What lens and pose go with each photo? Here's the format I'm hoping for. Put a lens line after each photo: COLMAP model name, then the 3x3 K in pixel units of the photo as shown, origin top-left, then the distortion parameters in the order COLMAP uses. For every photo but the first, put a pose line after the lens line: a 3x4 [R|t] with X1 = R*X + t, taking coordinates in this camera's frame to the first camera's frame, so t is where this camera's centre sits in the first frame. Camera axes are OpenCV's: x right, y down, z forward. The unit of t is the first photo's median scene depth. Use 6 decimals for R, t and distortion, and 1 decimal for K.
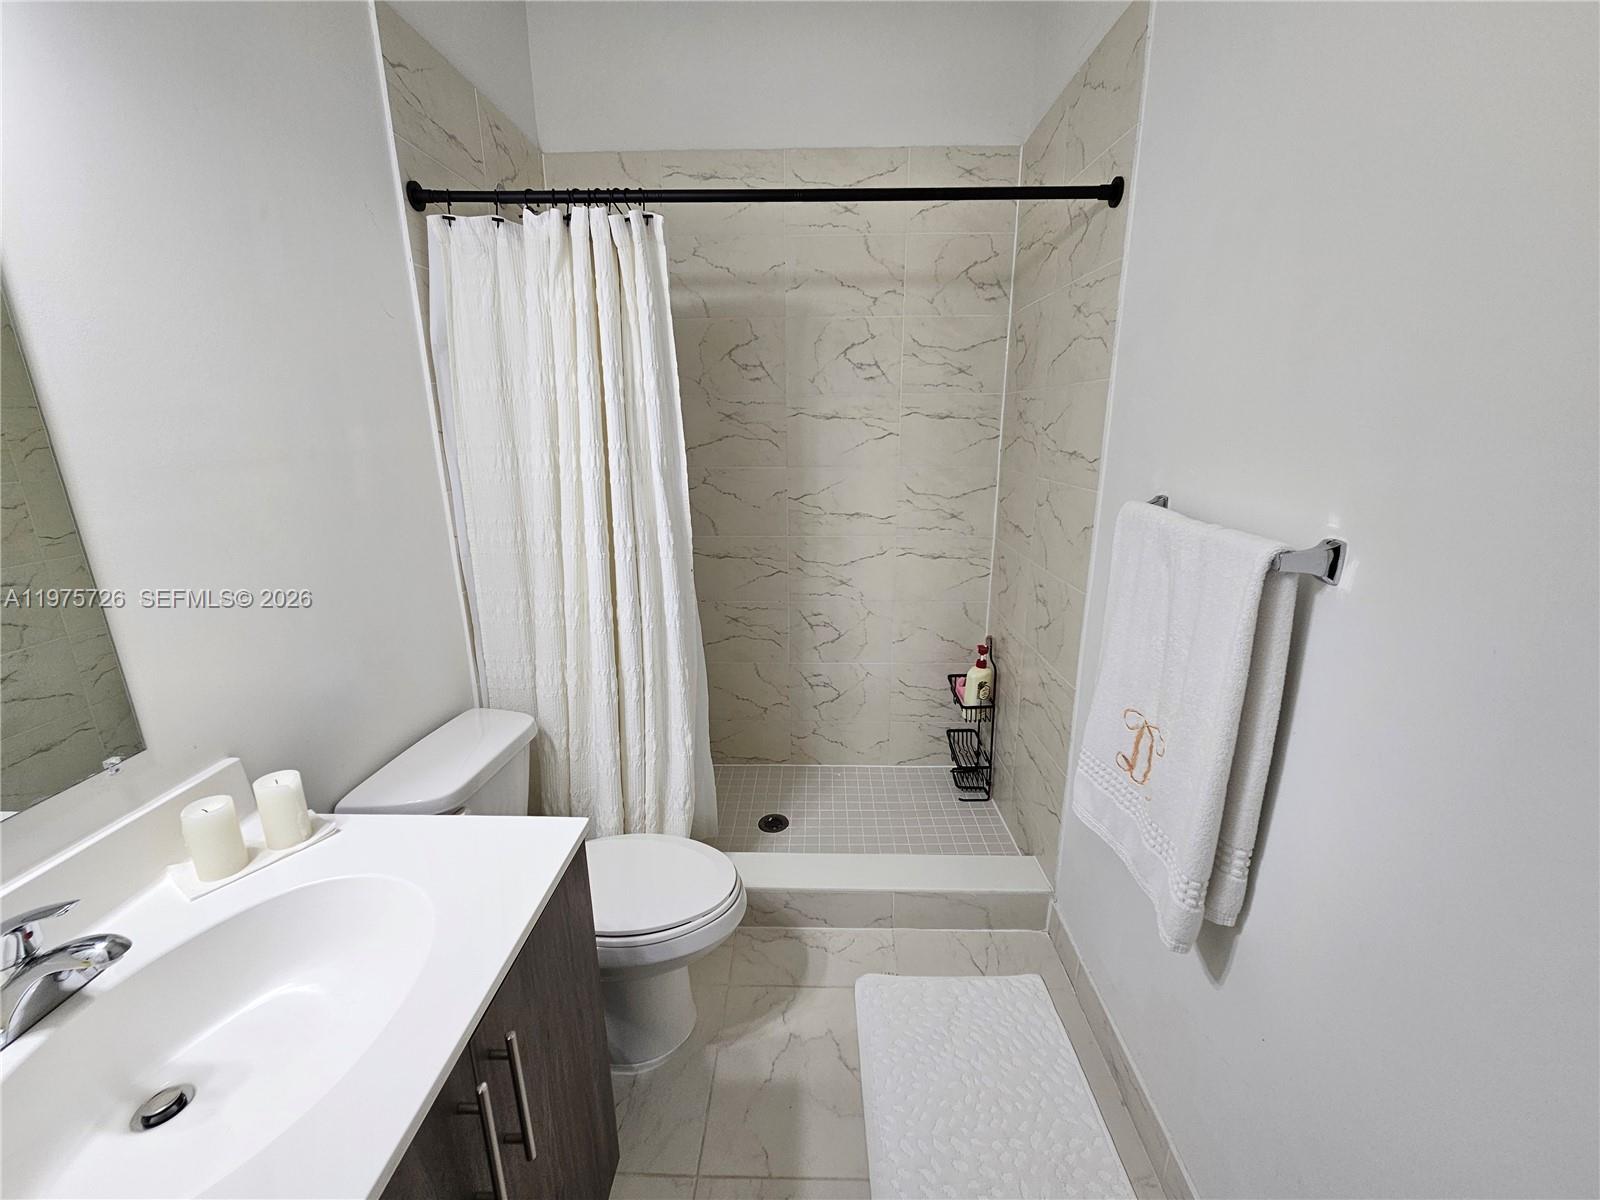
lens RADIAL K [[657.0, 0, 800.5], [0, 657.0, 599.9], [0, 0, 1]] dist [0.000841, 0.001053]
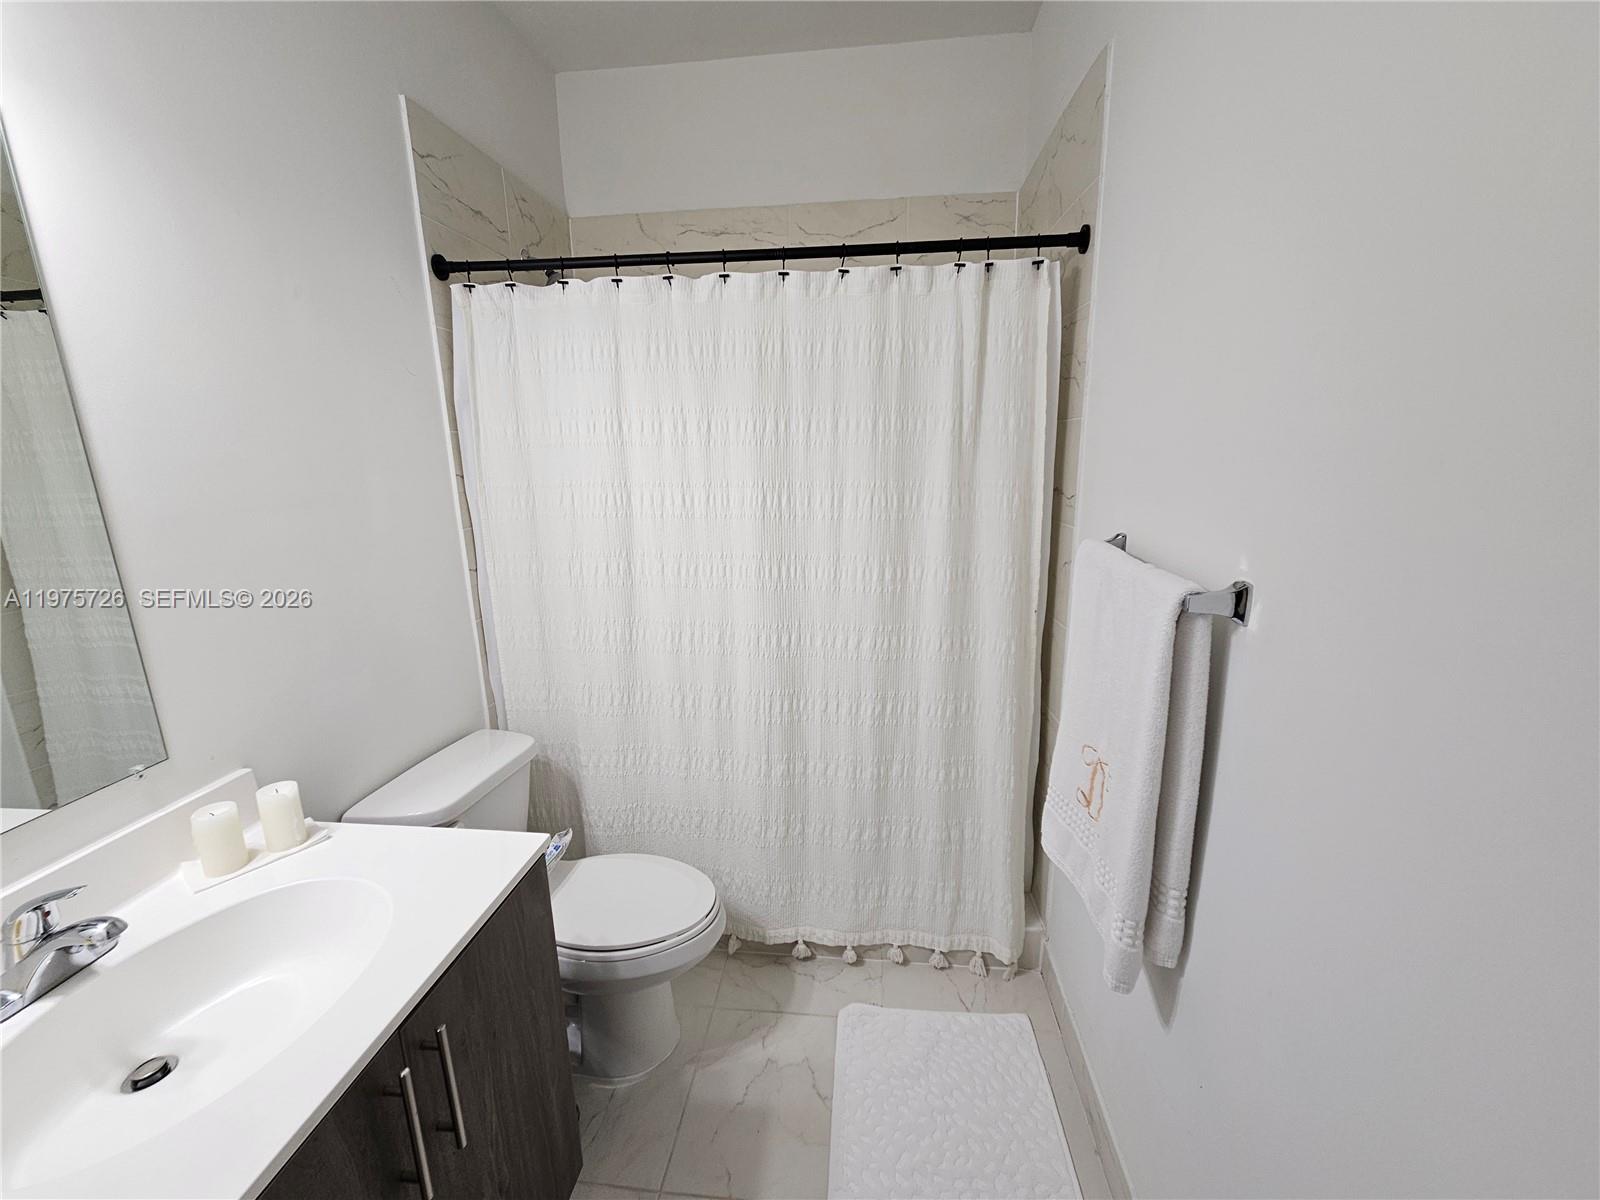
lens RADIAL K [[657.0, 0, 802.6], [0, 657.0, 600.6], [0, 0, 1]] dist [0.000841, 0.001053]
pose [[0.996435, 0.006058, -0.084144, 0.140887], [-0.009441, 0.999160, -0.039873, -0.009702], [0.083832, 0.040525, 0.995656, -0.044106]]
